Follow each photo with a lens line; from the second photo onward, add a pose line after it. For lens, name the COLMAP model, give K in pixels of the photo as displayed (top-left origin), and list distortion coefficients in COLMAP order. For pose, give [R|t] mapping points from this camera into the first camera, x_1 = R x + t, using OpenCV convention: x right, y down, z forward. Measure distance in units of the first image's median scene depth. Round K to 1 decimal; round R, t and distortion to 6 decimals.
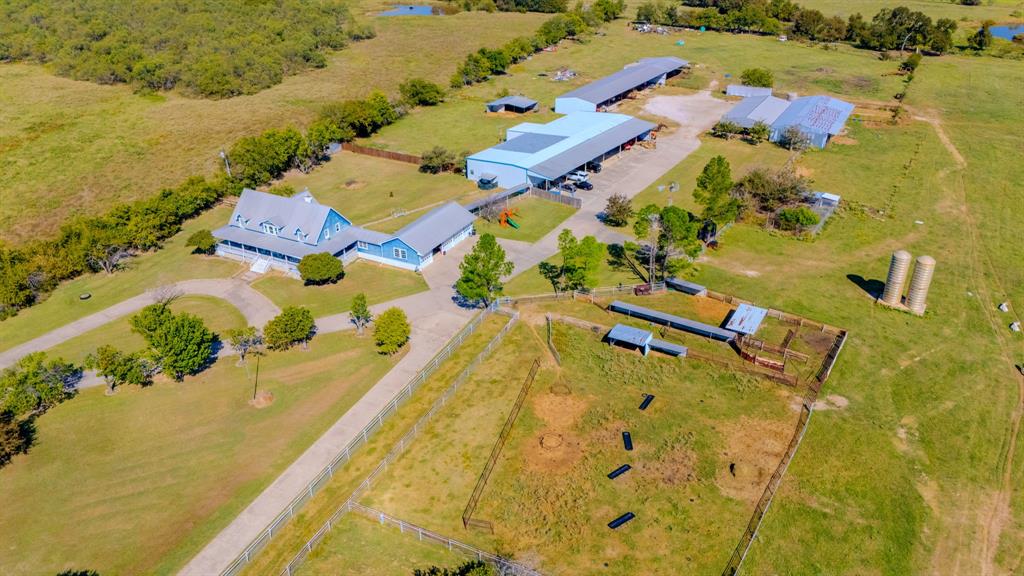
lens RADIAL K [[752.4, 0, 515.2], [0, 752.4, 283.1], [0, 0, 1]] dist [0.076247, -0.073275]
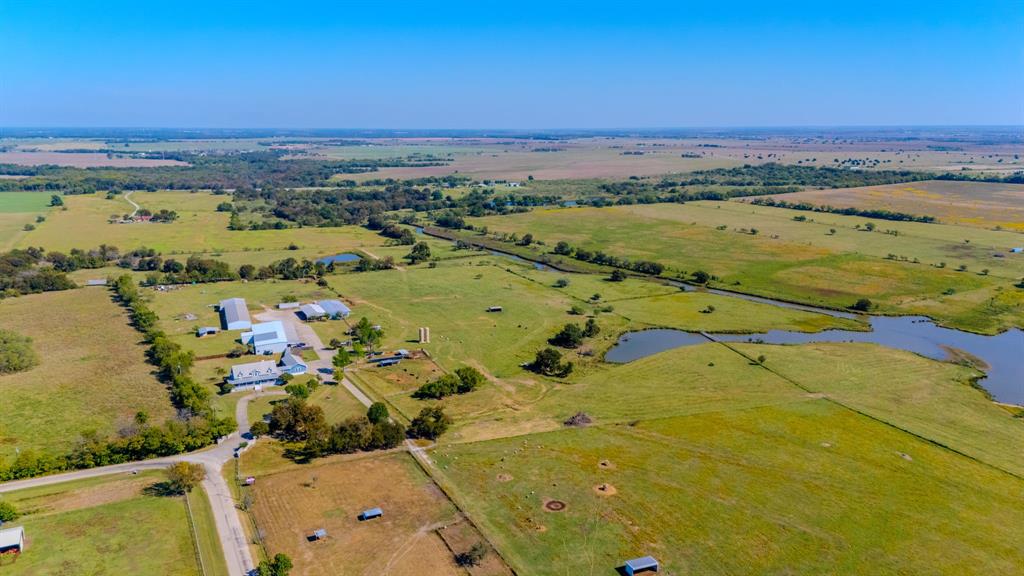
lens RADIAL K [[752.4, 0, 515.2], [0, 752.4, 283.1], [0, 0, 1]] dist [0.076247, -0.073275]
pose [[0.561458, -0.161424, 0.811608, -1.134906], [0.378032, 0.922497, -0.078038, 0.112339], [-0.736109, 0.350629, 0.578967, -0.806487]]
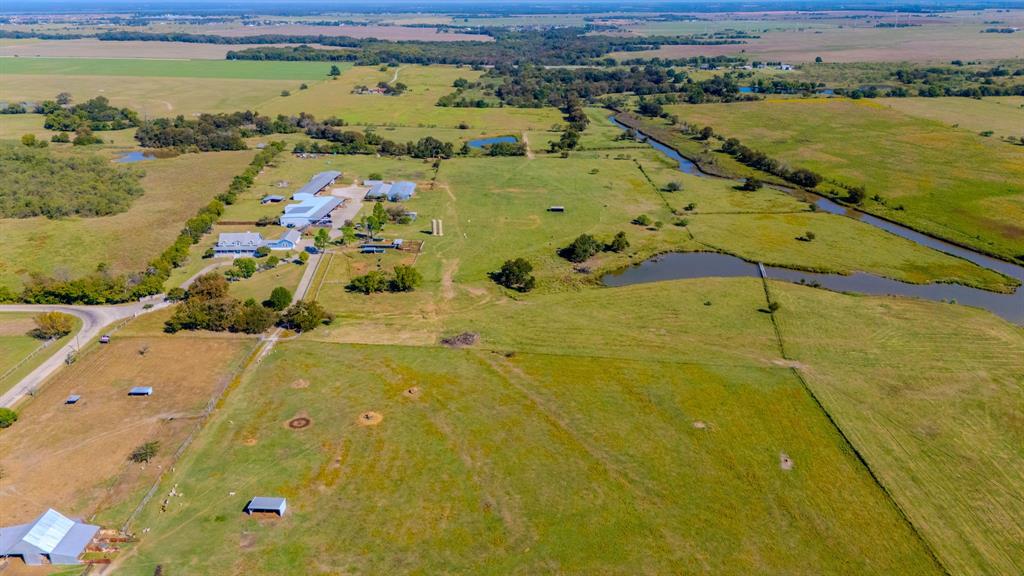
lens RADIAL K [[752.4, 0, 515.2], [0, 752.4, 283.1], [0, 0, 1]] dist [0.076247, -0.073275]
pose [[0.862033, -0.172455, 0.476612, -0.471476], [0.230462, 0.970872, -0.065533, 0.295822], [-0.451427, 0.166333, 0.876668, -1.164798]]
